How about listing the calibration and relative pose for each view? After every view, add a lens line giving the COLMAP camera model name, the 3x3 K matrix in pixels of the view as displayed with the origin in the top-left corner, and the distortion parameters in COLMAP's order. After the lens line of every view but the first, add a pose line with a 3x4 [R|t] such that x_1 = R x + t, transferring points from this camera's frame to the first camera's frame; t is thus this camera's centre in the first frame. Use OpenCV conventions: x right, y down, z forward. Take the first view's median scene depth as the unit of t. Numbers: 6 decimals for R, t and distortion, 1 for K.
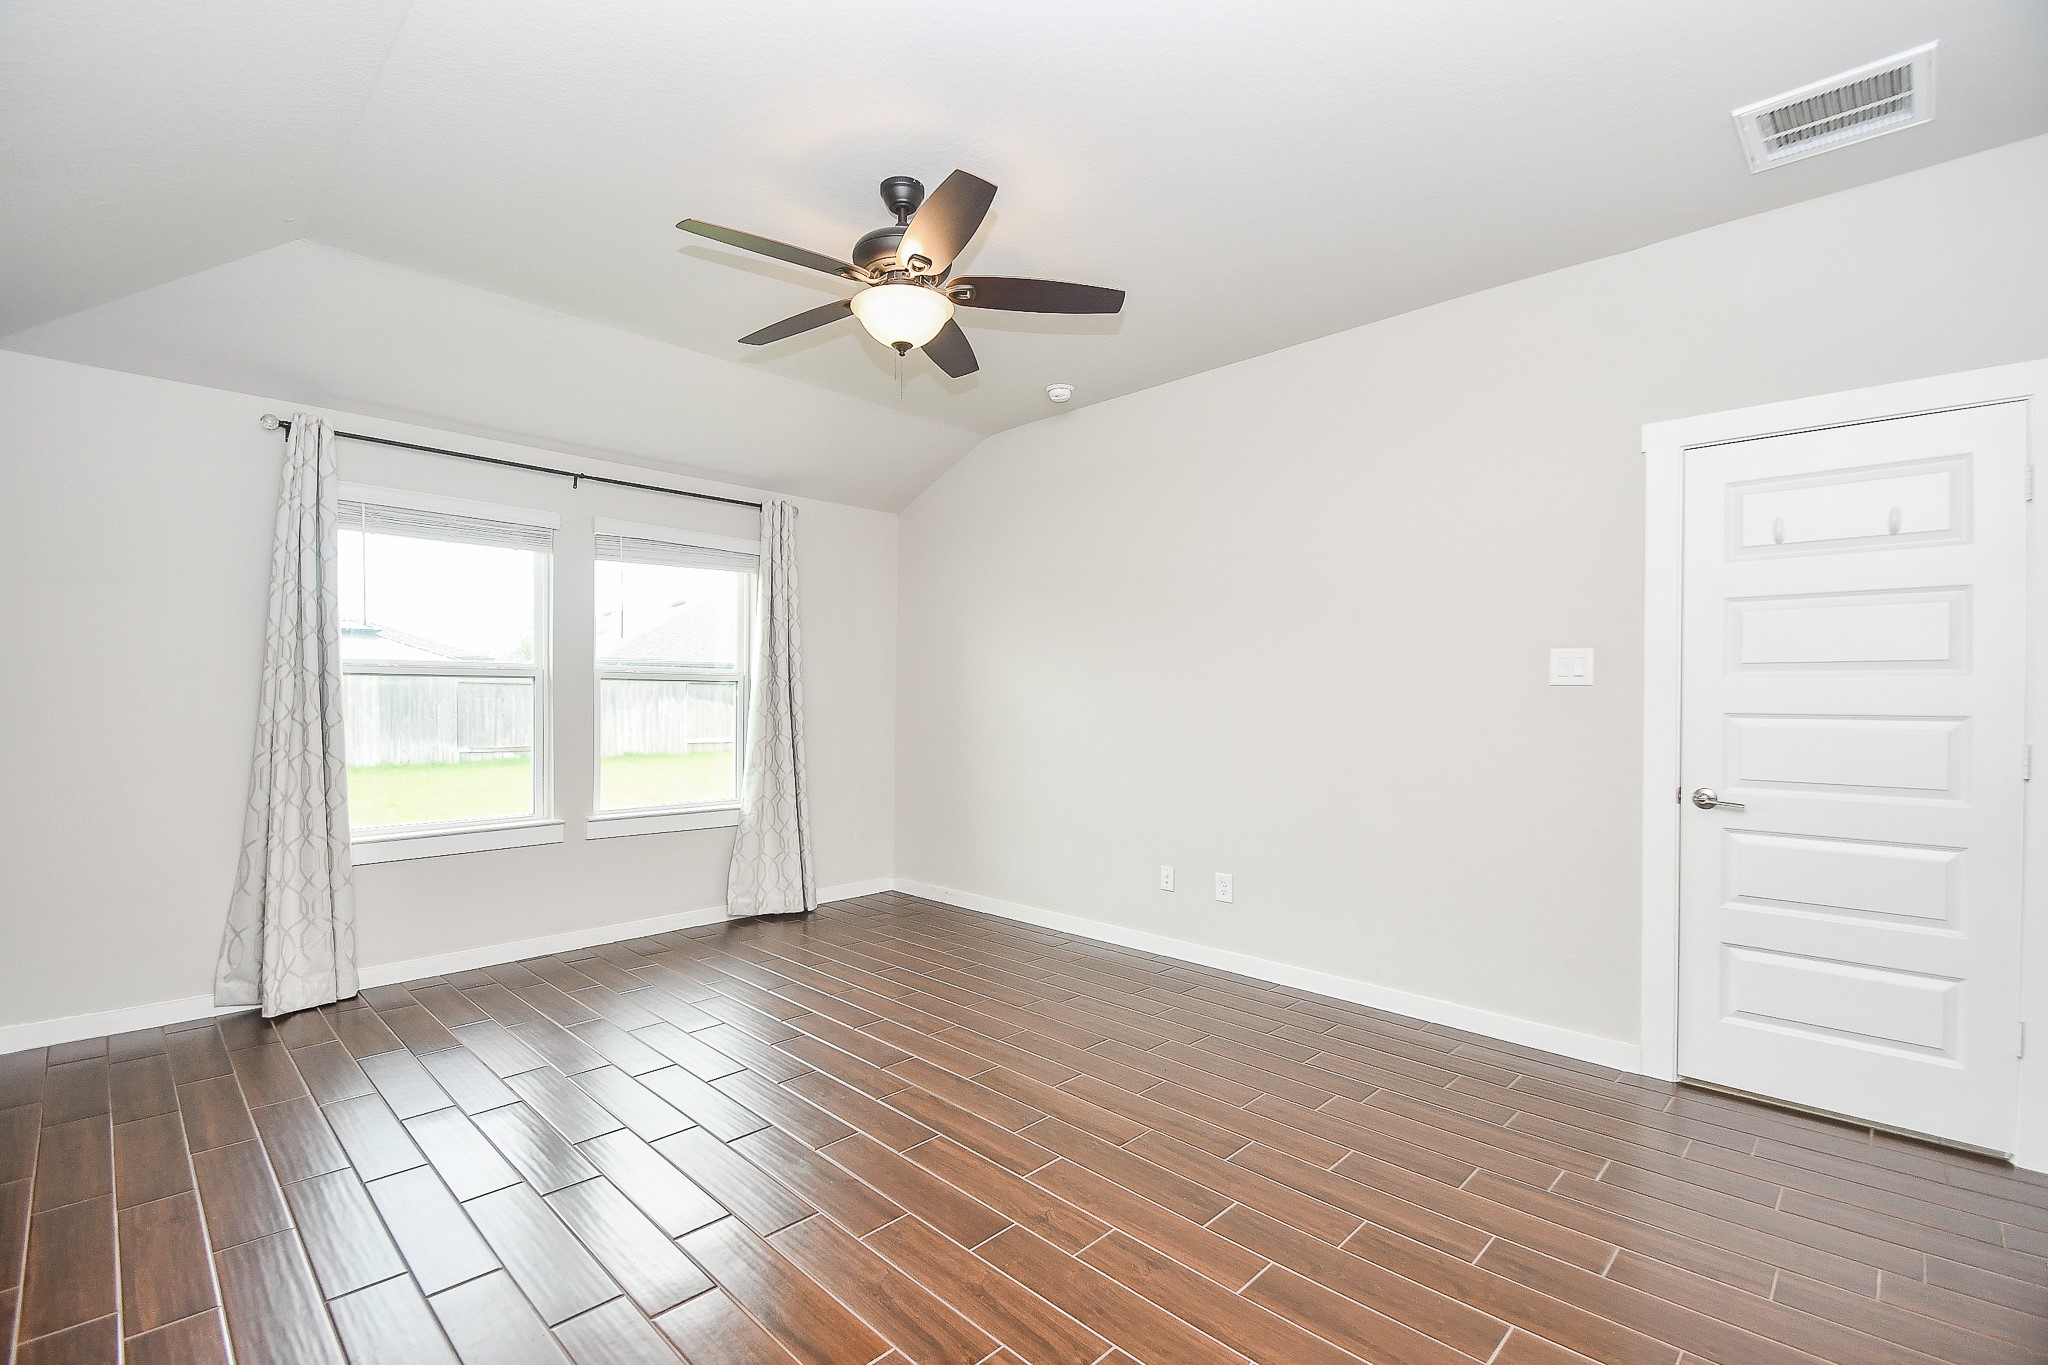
lens RADIAL K [[906.3, 0, 988.0], [0, 906.3, 695.1], [0, 0, 1]] dist [0.000346, -0.000099]
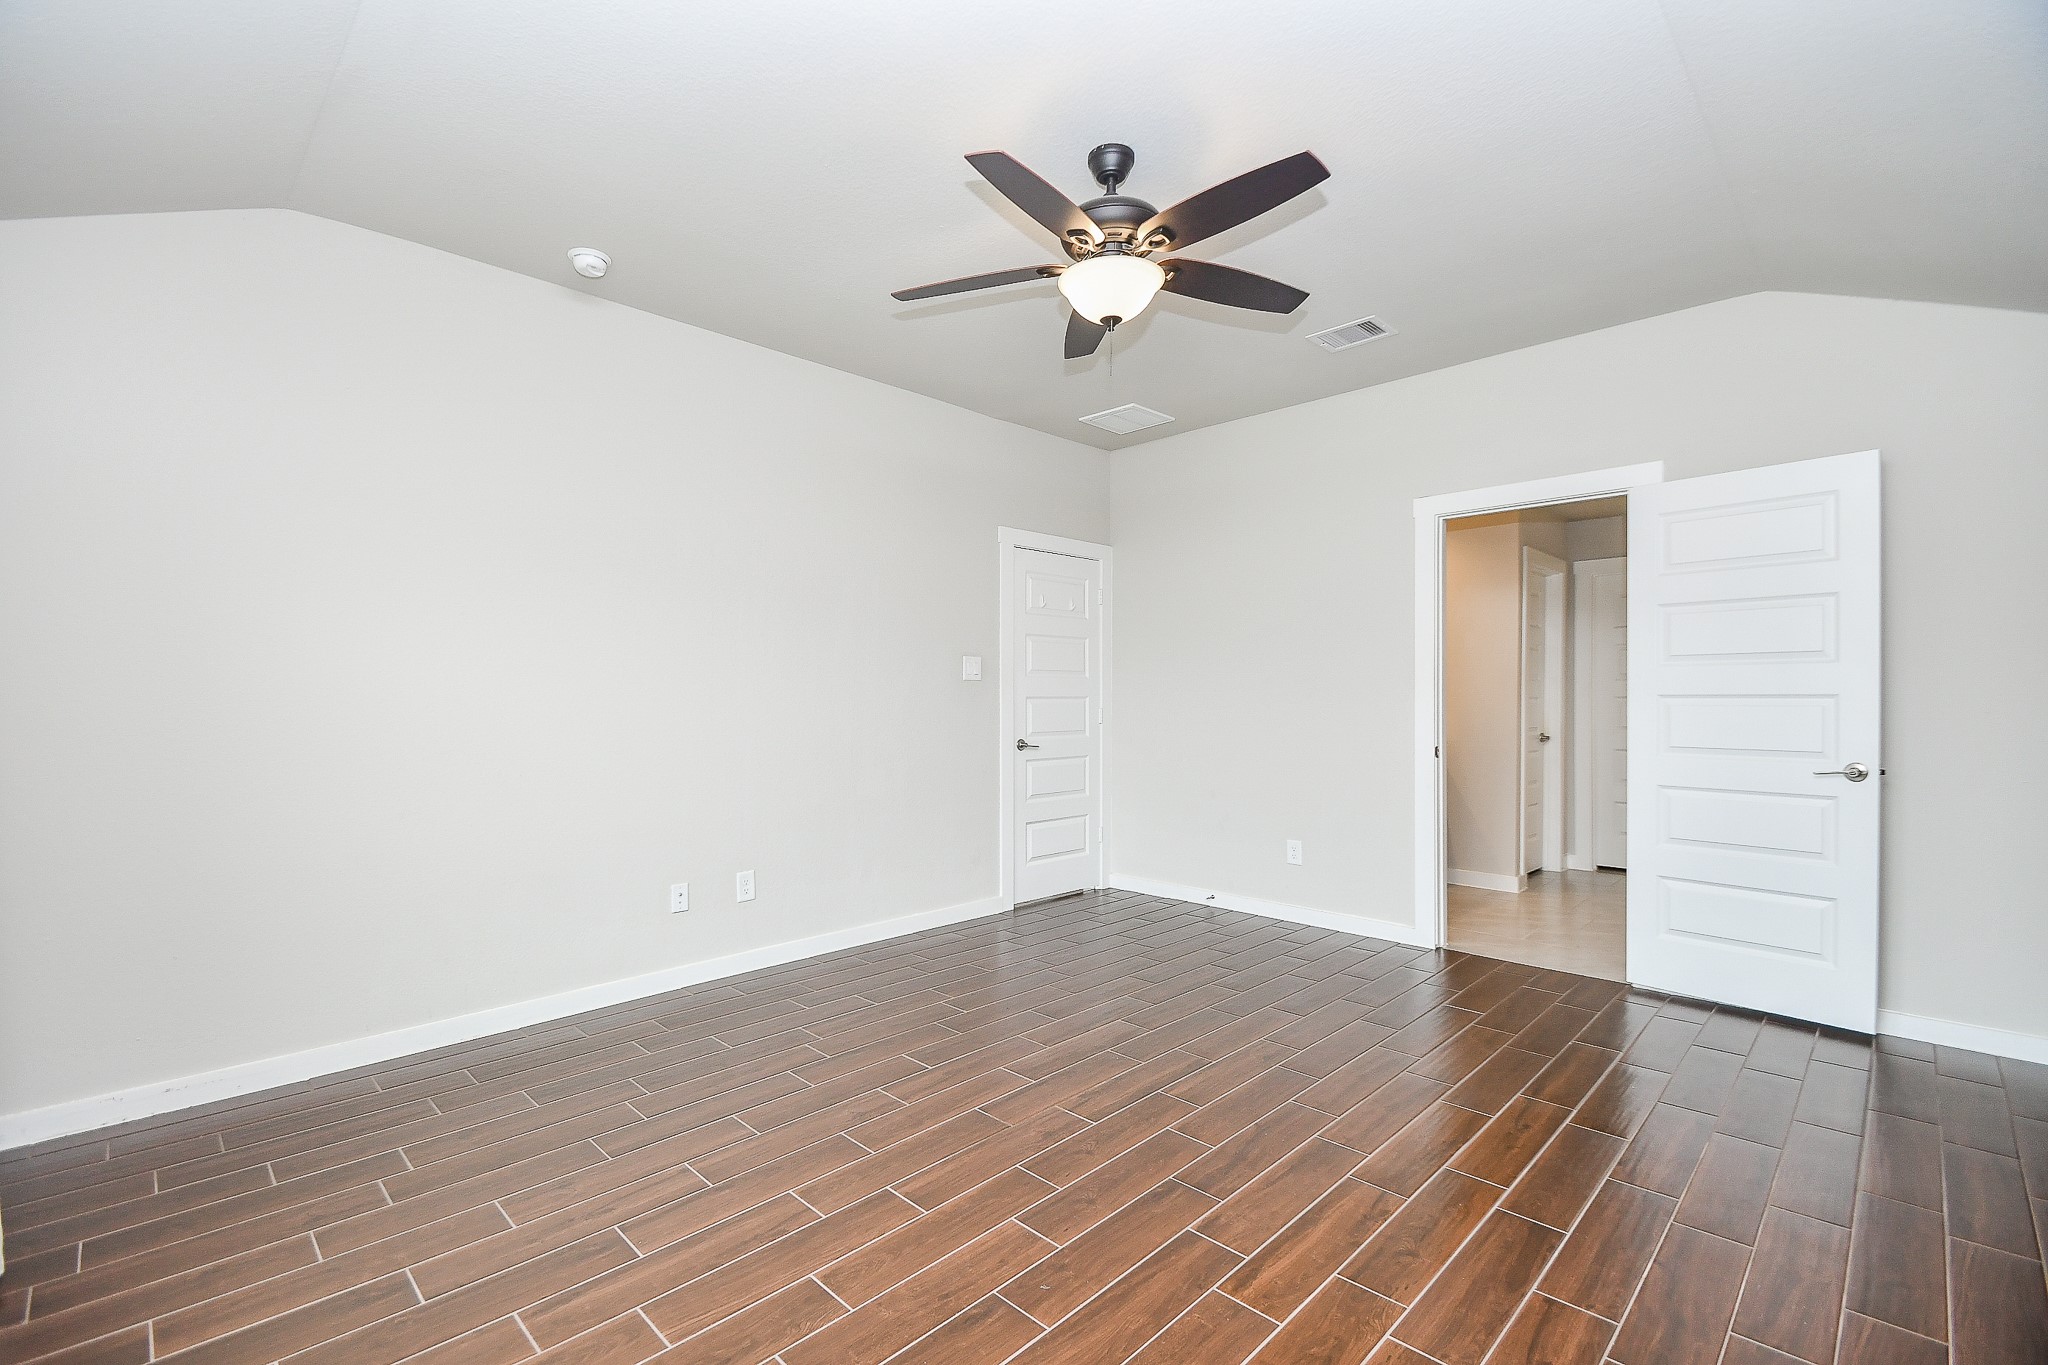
lens RADIAL K [[906.3, 0, 988.0], [0, 906.3, 695.1], [0, 0, 1]] dist [0.000346, -0.000099]
pose [[0.006323, -0.004457, 0.999970, -0.968055], [0.001104, 0.999989, 0.004450, 0.009007], [-0.999979, 0.001075, 0.006328, 1.027530]]
